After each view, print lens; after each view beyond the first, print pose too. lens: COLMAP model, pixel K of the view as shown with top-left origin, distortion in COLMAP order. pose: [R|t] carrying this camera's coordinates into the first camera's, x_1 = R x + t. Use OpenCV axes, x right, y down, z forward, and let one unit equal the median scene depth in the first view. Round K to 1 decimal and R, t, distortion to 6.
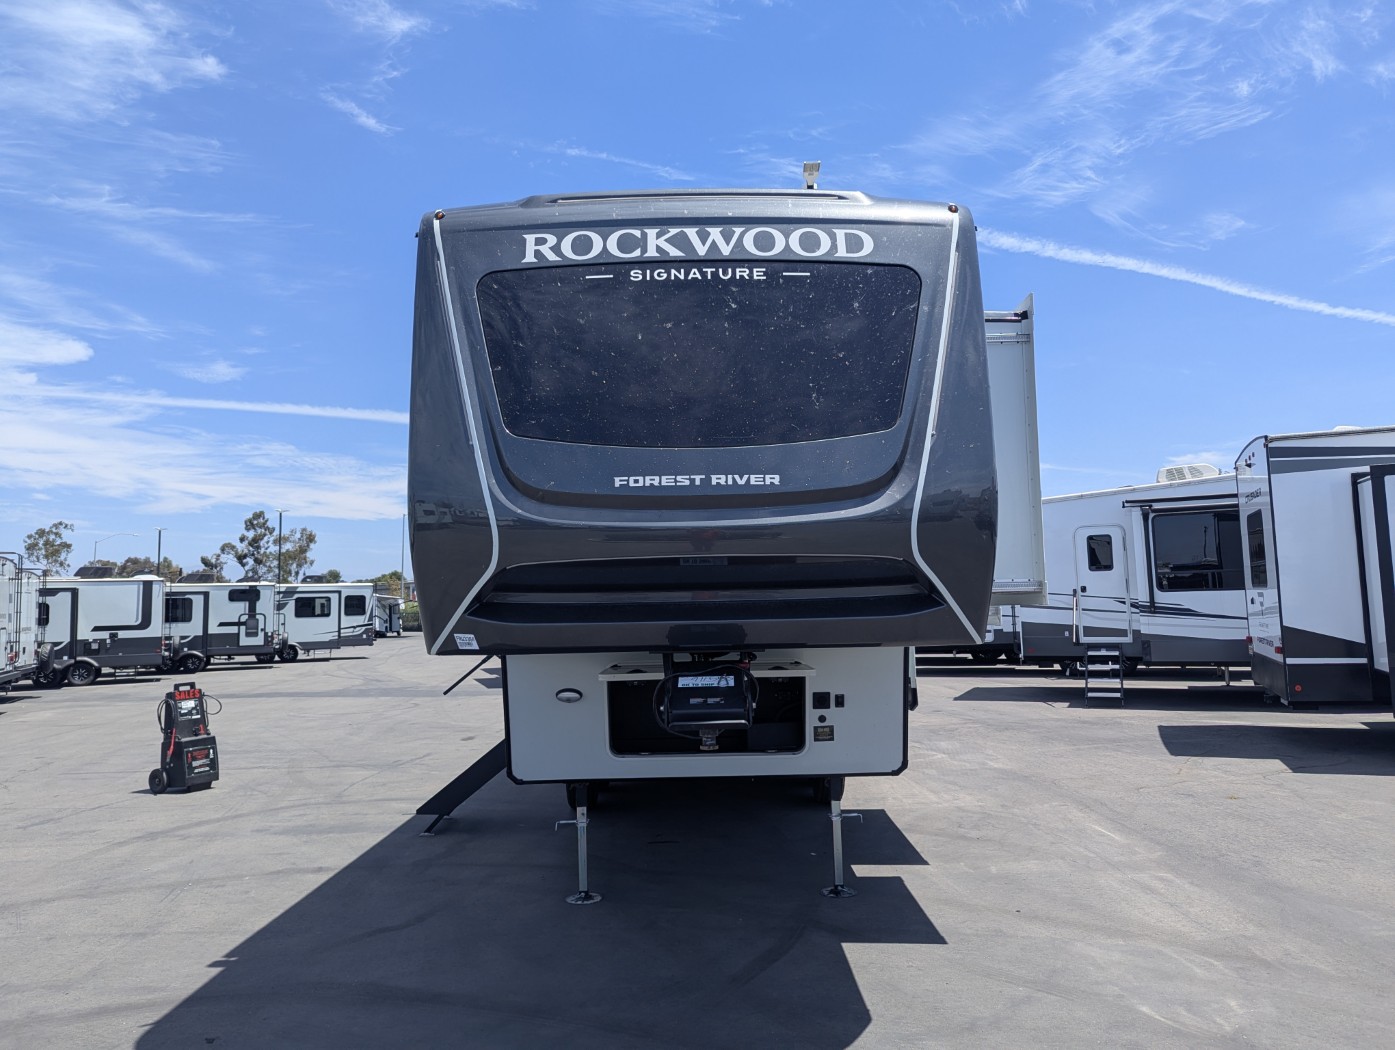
lens RADIAL K [[982.0, 0, 720.6], [0, 982.0, 522.8], [0, 0, 1]] dist [0.044866, -0.028509]
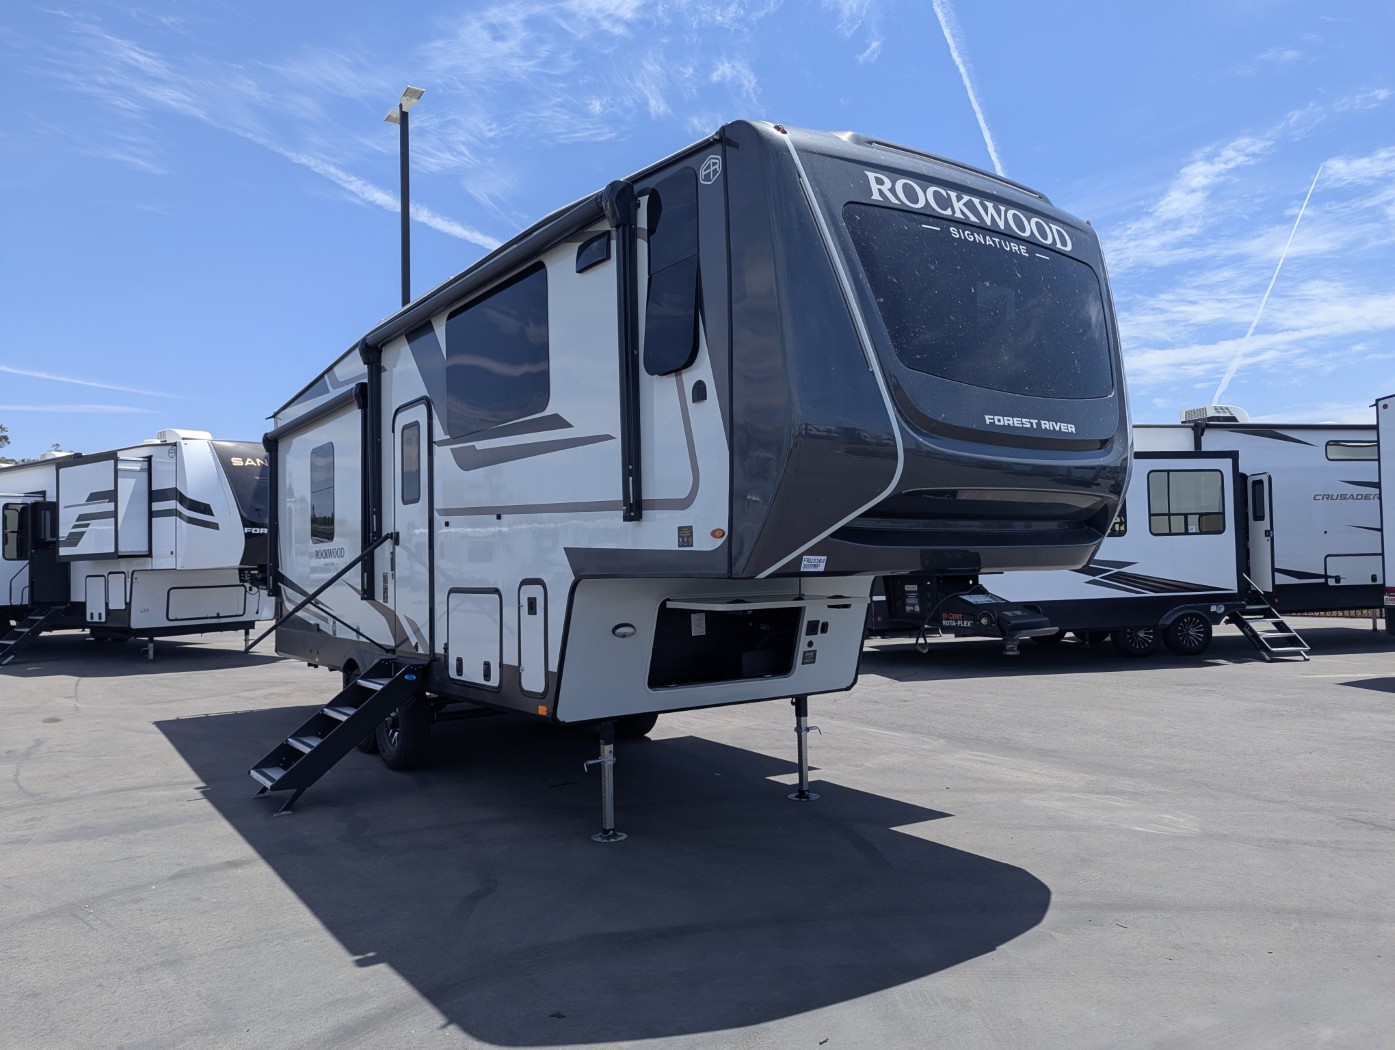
lens RADIAL K [[982.0, 0, 690.2], [0, 982.0, 522.2], [0, 0, 1]] dist [0.044866, -0.028509]
pose [[0.824390, 0.027788, 0.565340, -0.722405], [-0.049392, 0.998516, 0.022945, 0.047045], [-0.563864, -0.046839, 0.824539, 0.183704]]
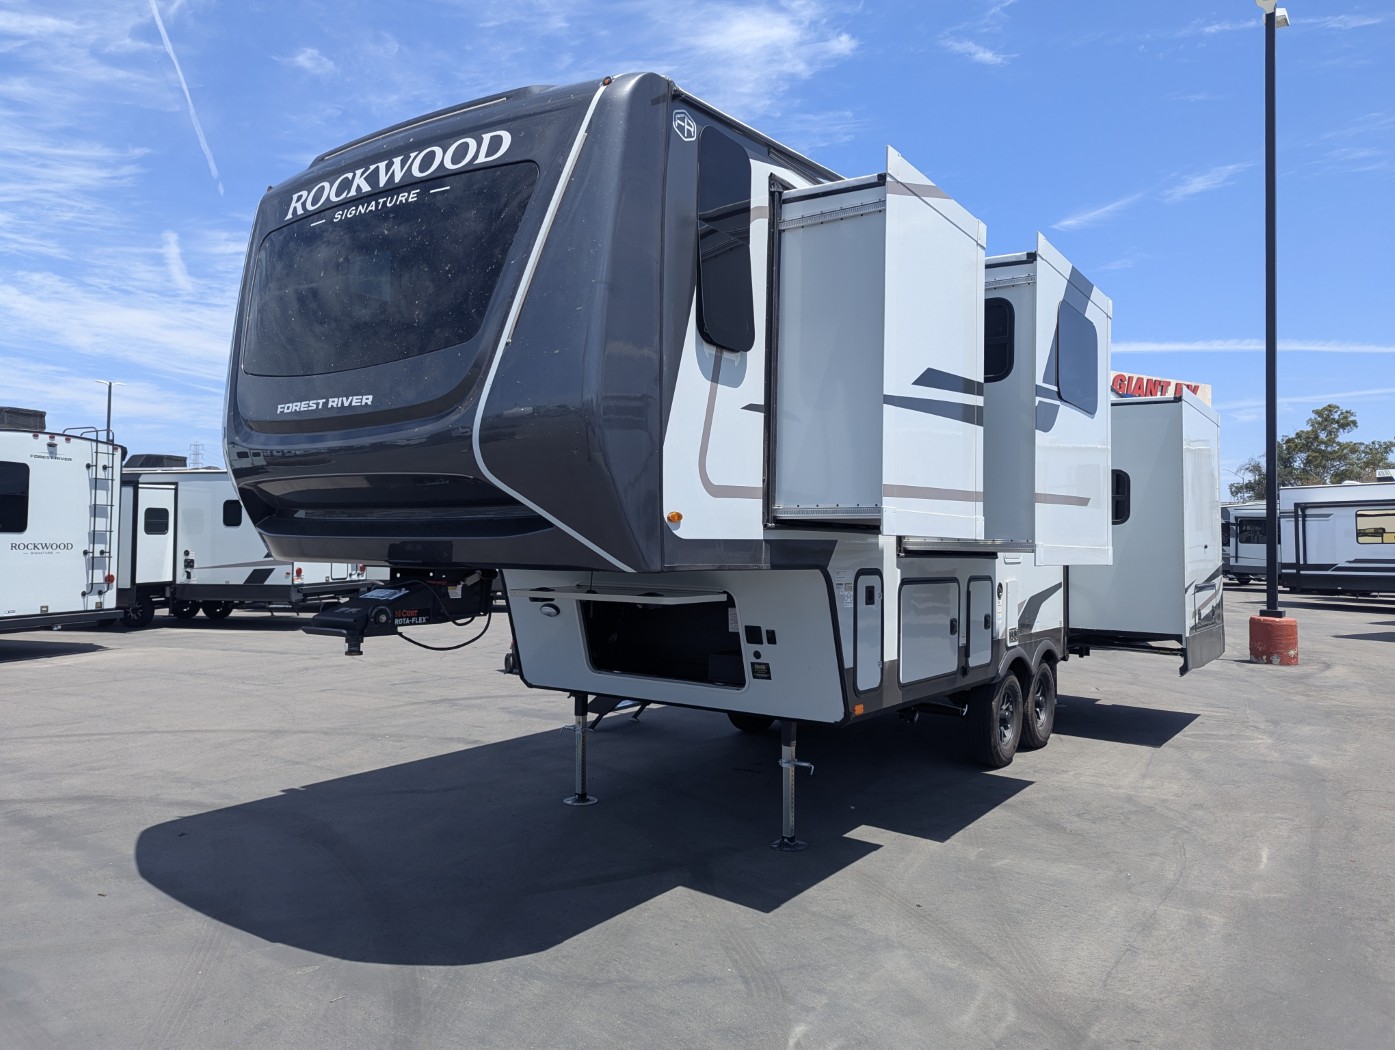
lens RADIAL K [[982.0, 0, 705.3], [0, 982.0, 504.9], [0, 0, 1]] dist [0.044866, -0.028509]
pose [[0.815445, 0.008178, -0.578777, 0.669335], [0.020120, 0.998895, 0.042462, 0.020625], [0.578485, -0.046271, 0.814379, 0.254971]]
